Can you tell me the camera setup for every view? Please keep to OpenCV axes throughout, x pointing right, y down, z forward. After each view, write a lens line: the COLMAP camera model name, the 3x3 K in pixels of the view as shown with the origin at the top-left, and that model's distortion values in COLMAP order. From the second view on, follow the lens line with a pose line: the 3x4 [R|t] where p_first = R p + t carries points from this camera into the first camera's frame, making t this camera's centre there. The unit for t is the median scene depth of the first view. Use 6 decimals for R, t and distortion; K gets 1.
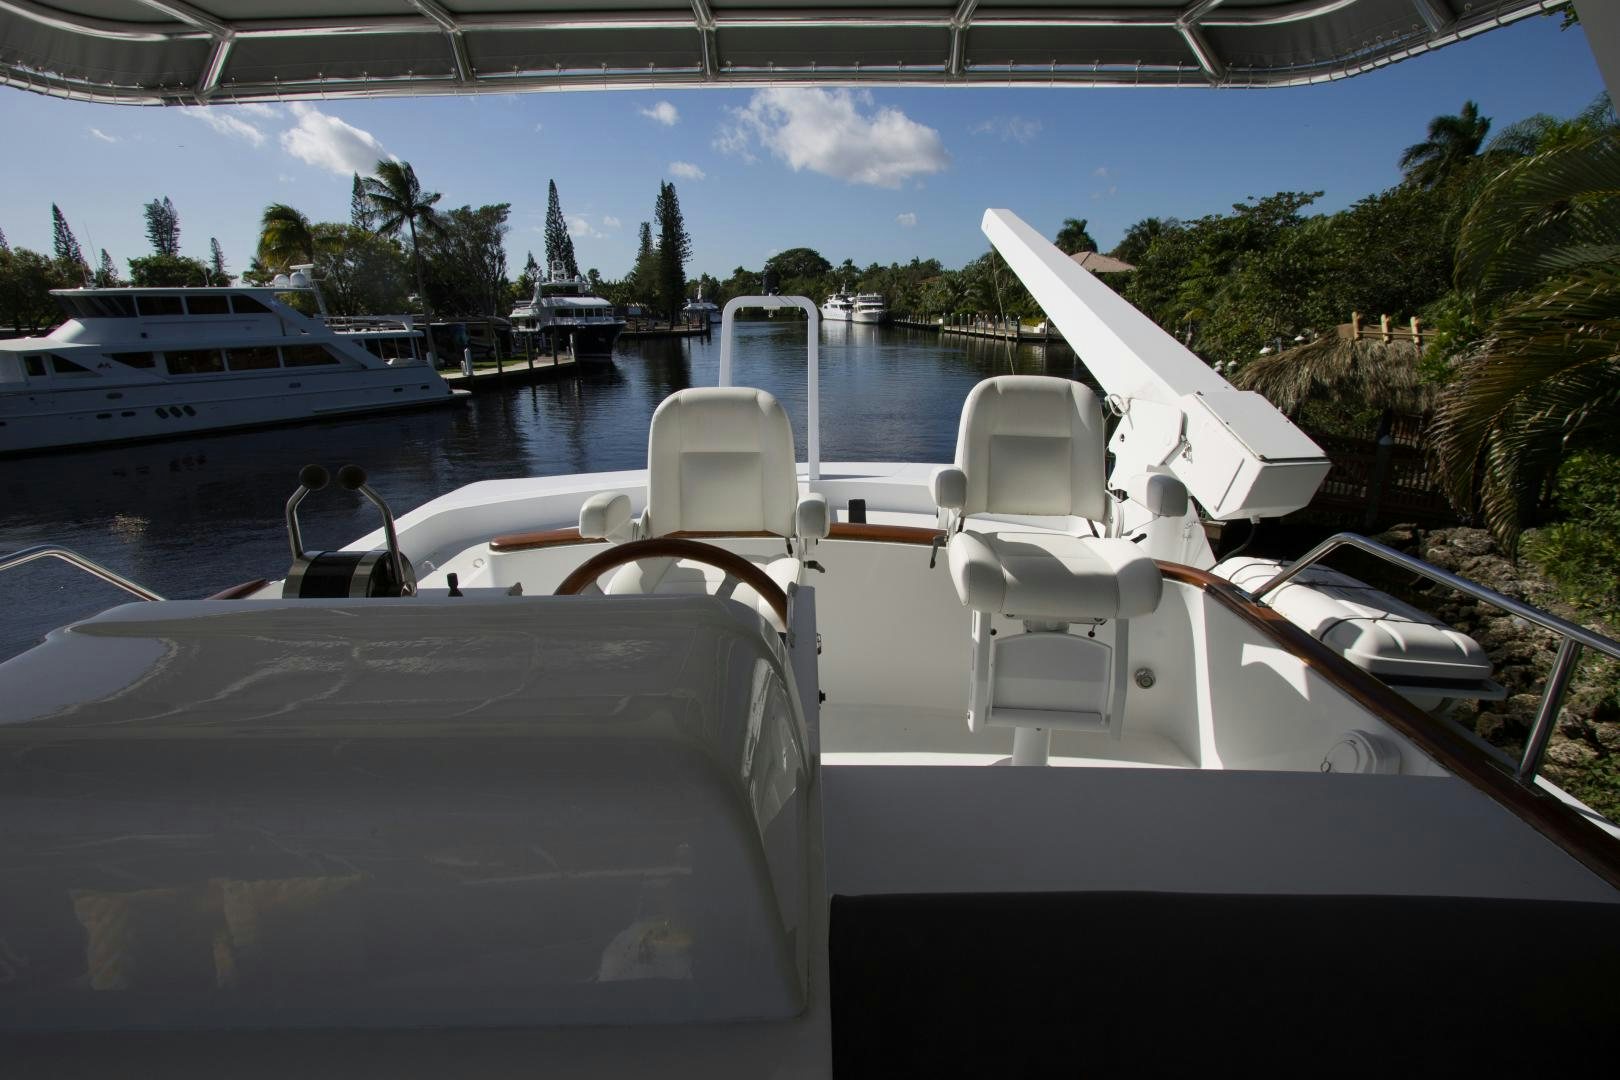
lens RADIAL K [[761.7, 0, 810.7], [0, 761.7, 530.5], [0, 0, 1]] dist [-0.019643, 0.005067]
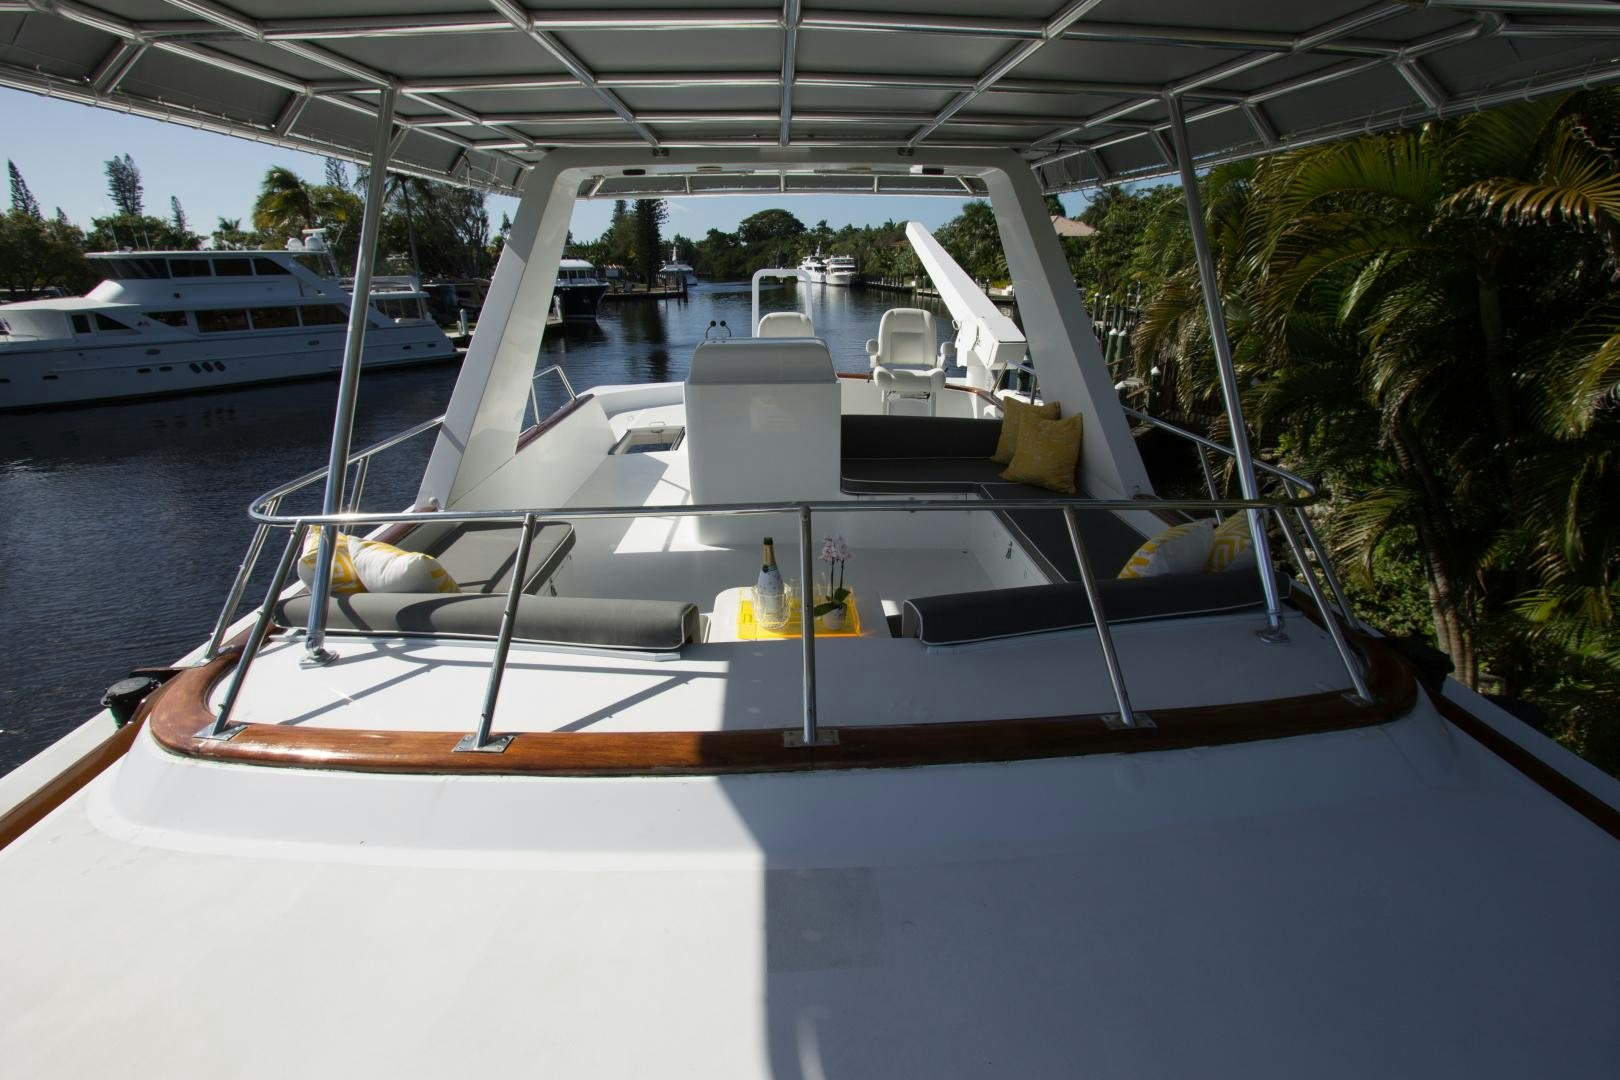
lens RADIAL K [[759.6, 0, 817.1], [0, 759.6, 528.3], [0, 0, 1]] dist [-0.021396, 0.004105]
pose [[0.999163, -0.009509, 0.039794, -0.002864], [0.007742, 0.998987, 0.044321, 0.009876], [-0.040175, -0.043975, 0.998224, -0.036759]]
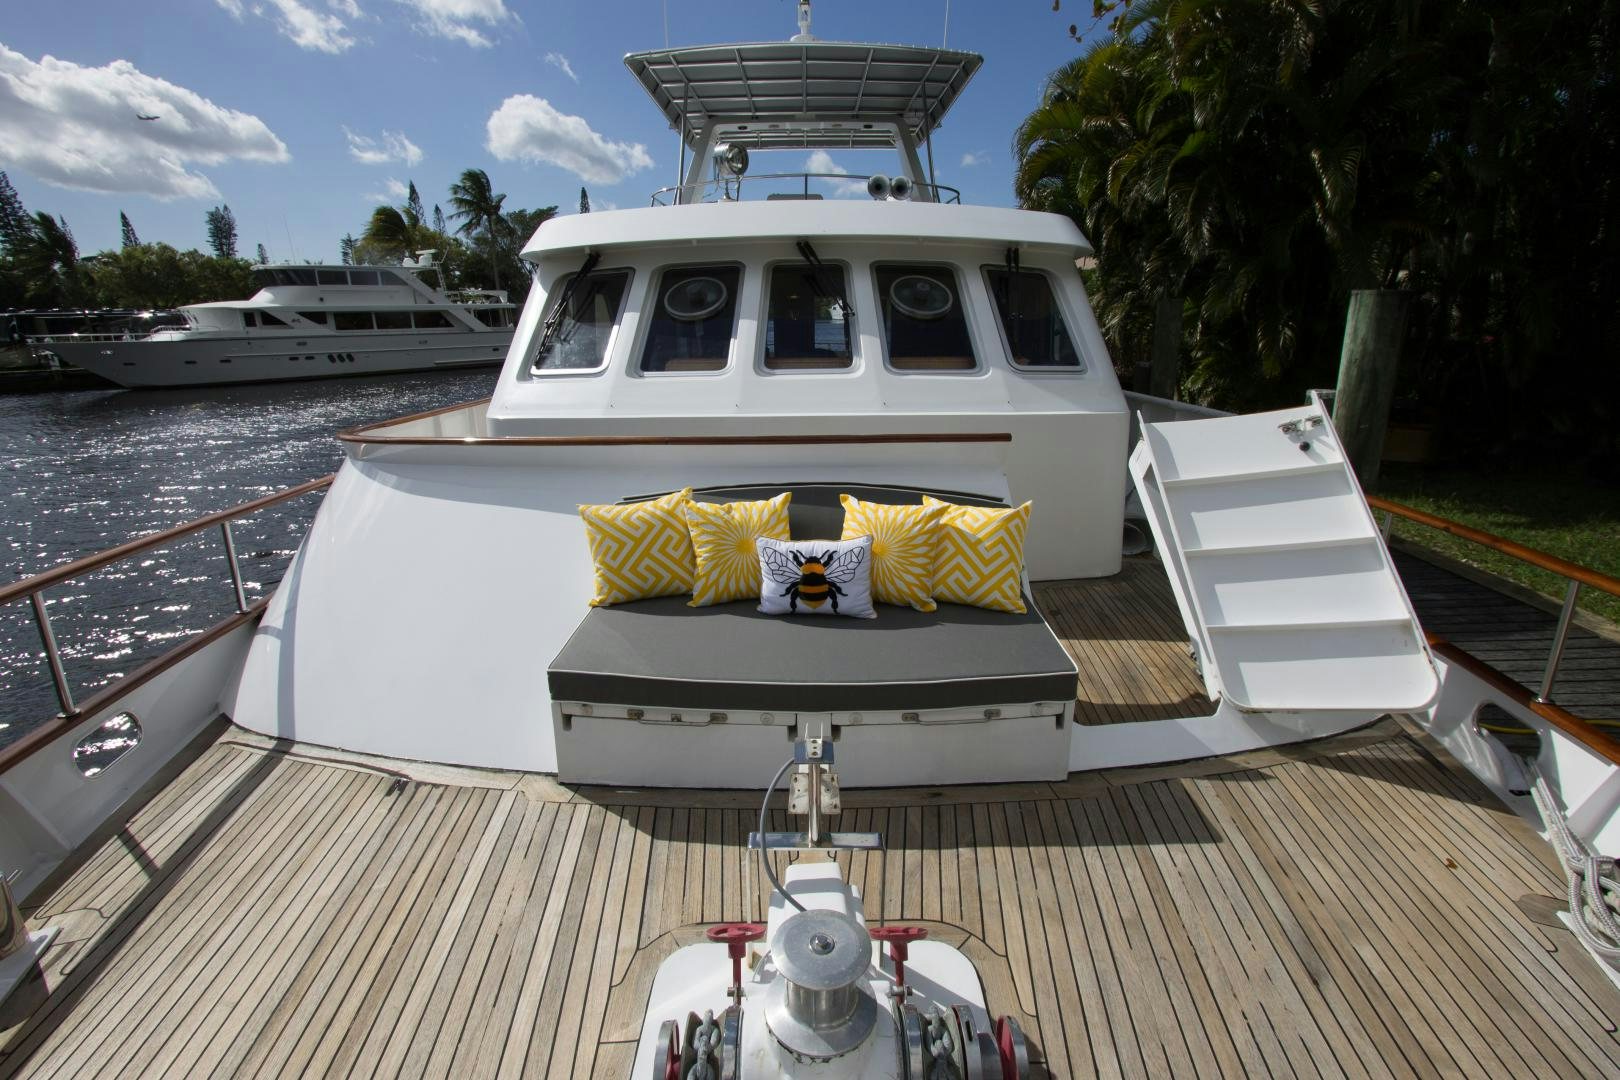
lens RADIAL K [[761.7, 0, 810.7], [0, 761.7, 530.5], [0, 0, 1]] dist [-0.019643, 0.005067]
pose [[0.999934, 0.001727, -0.011362, -0.001571], [-0.001847, 0.999942, -0.010608, 0.045879], [0.011343, 0.010628, 0.999879, -0.091150]]
